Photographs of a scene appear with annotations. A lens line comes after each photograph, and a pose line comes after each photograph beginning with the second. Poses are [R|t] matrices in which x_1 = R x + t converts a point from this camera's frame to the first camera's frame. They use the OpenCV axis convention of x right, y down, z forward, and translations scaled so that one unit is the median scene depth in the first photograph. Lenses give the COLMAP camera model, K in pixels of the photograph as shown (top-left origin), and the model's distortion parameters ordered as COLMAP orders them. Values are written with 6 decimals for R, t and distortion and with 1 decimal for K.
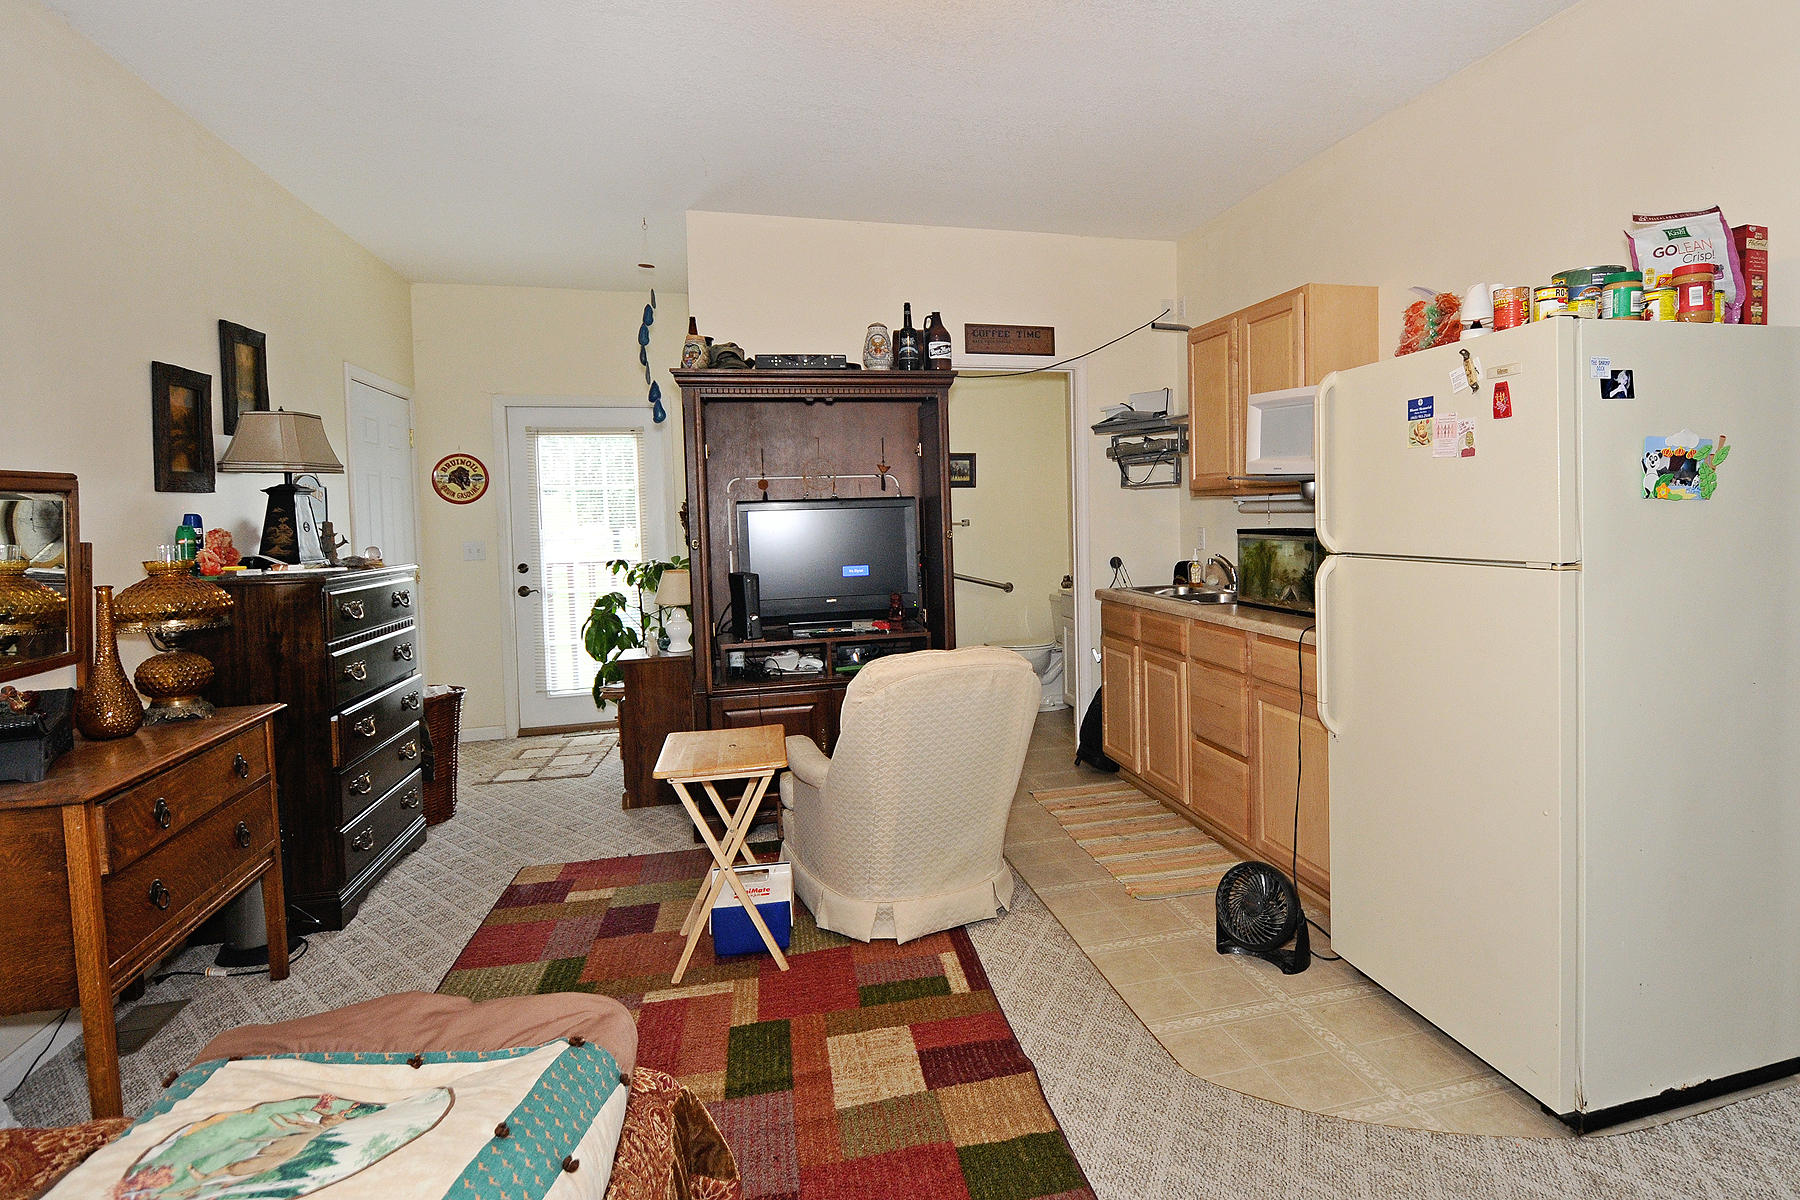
lens RADIAL K [[864.3, 0, 950.0], [0, 864.3, 620.4], [0, 0, 1]] dist [0.011545, -0.020688]
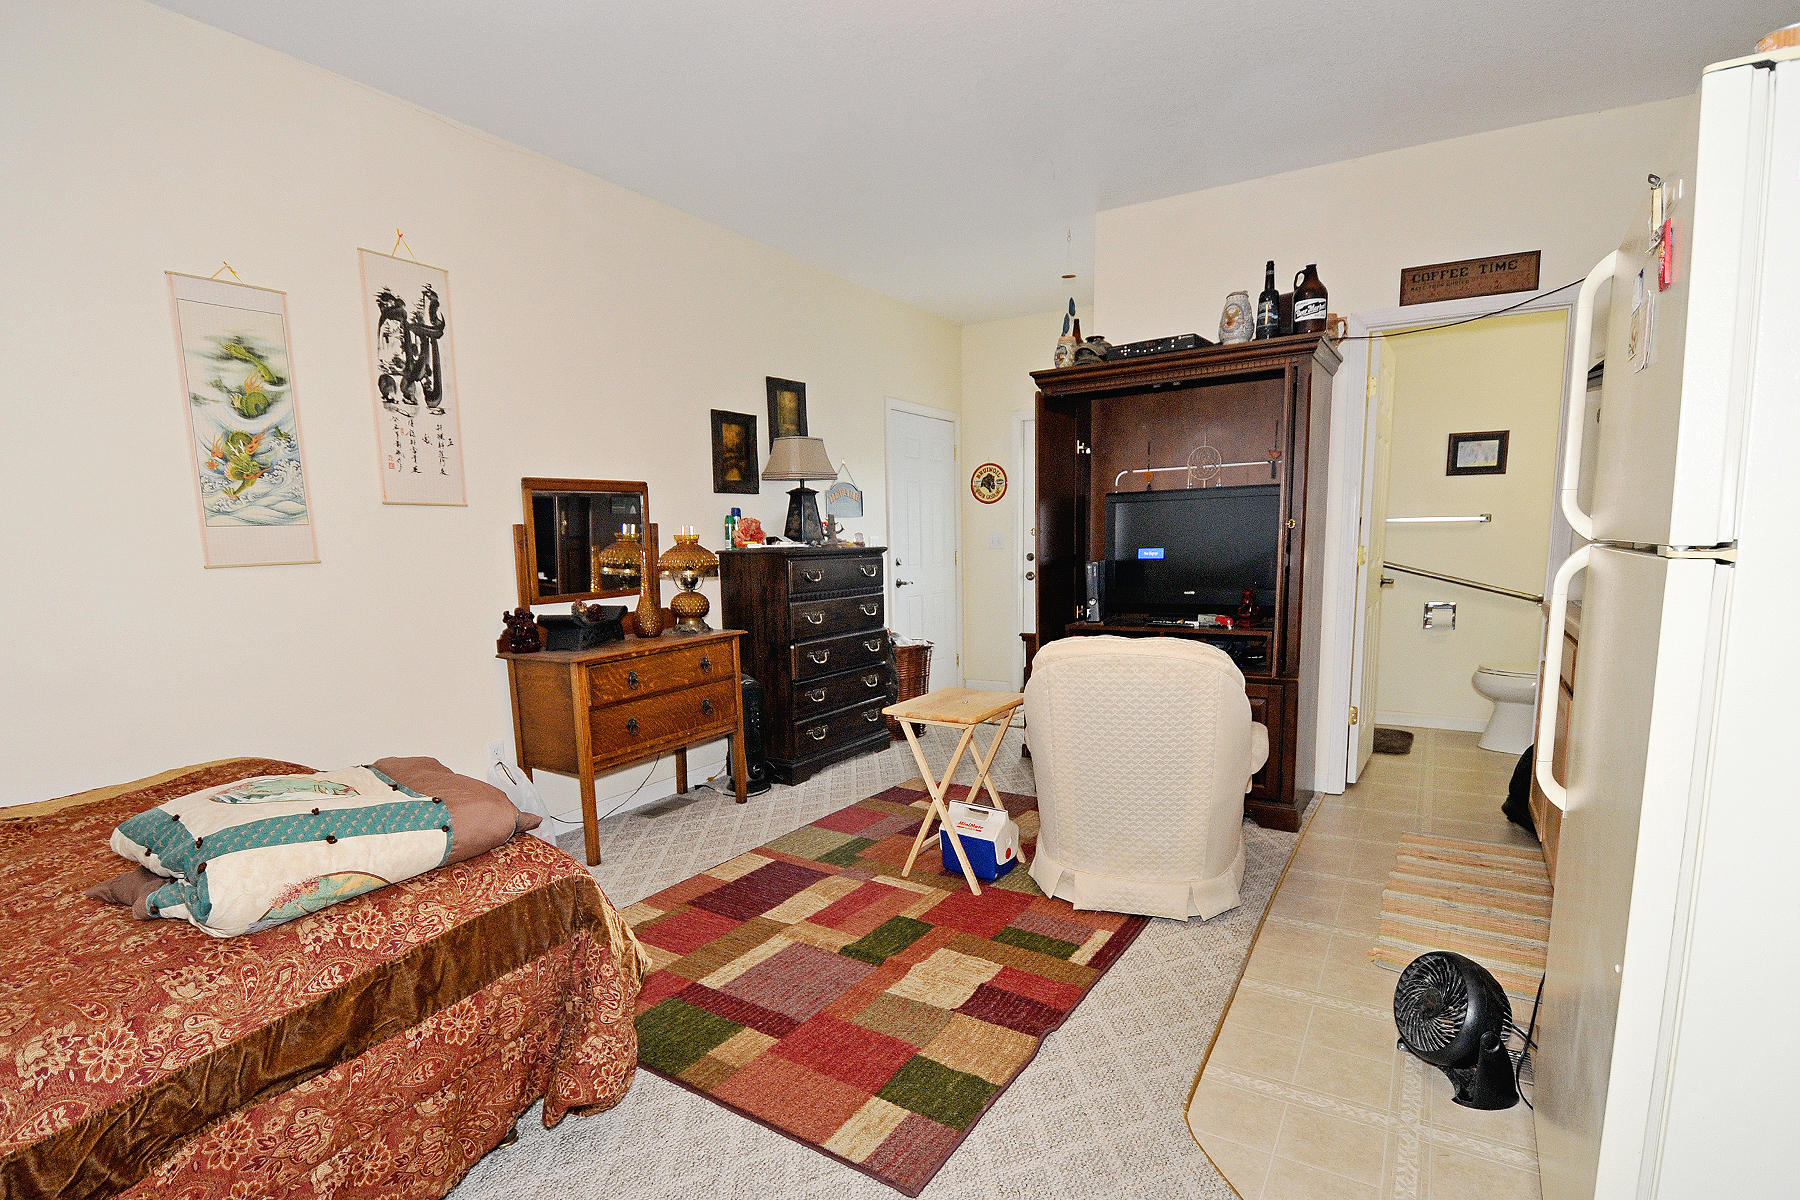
lens RADIAL K [[777.1, 0, 900.8], [0, 777.1, 707.9], [0, 0, 1]] dist [0.002503, 0.000071]
pose [[0.722168, 0.160579, -0.672820, 0.343434], [-0.079496, 0.985503, 0.149879, 0.000483], [0.687134, -0.054752, 0.724465, 0.145138]]
